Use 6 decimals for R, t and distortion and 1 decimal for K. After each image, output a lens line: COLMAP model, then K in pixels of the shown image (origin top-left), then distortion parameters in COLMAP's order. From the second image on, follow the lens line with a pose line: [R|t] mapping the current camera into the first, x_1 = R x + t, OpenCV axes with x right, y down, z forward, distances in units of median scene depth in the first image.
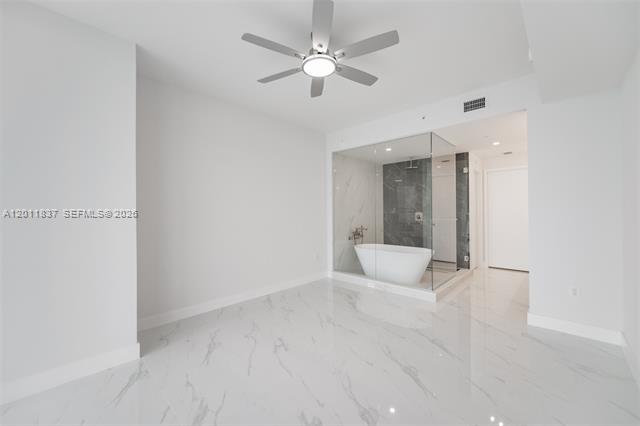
lens RADIAL K [[253.8, 0, 318.0], [0, 253.8, 209.5], [0, 0, 1]] dist [0.000489, -0.000074]
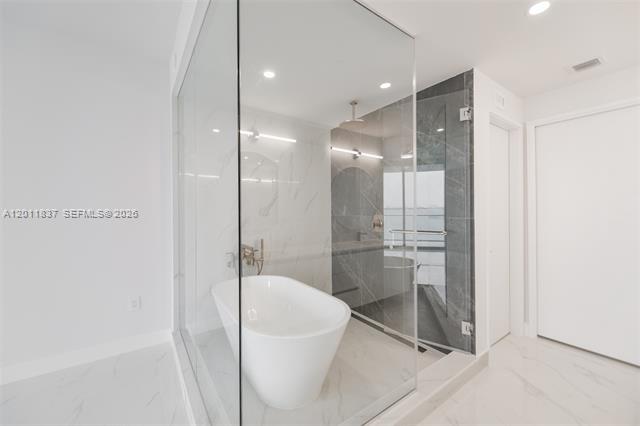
lens RADIAL K [[253.8, 0, 318.0], [0, 253.8, 209.5], [0, 0, 1]] dist [0.000489, -0.000074]
pose [[0.982577, 0.005111, -0.185785, 0.418442], [-0.004045, 0.999973, 0.006114, -0.001956], [0.185811, -0.005256, 0.982571, 0.542818]]
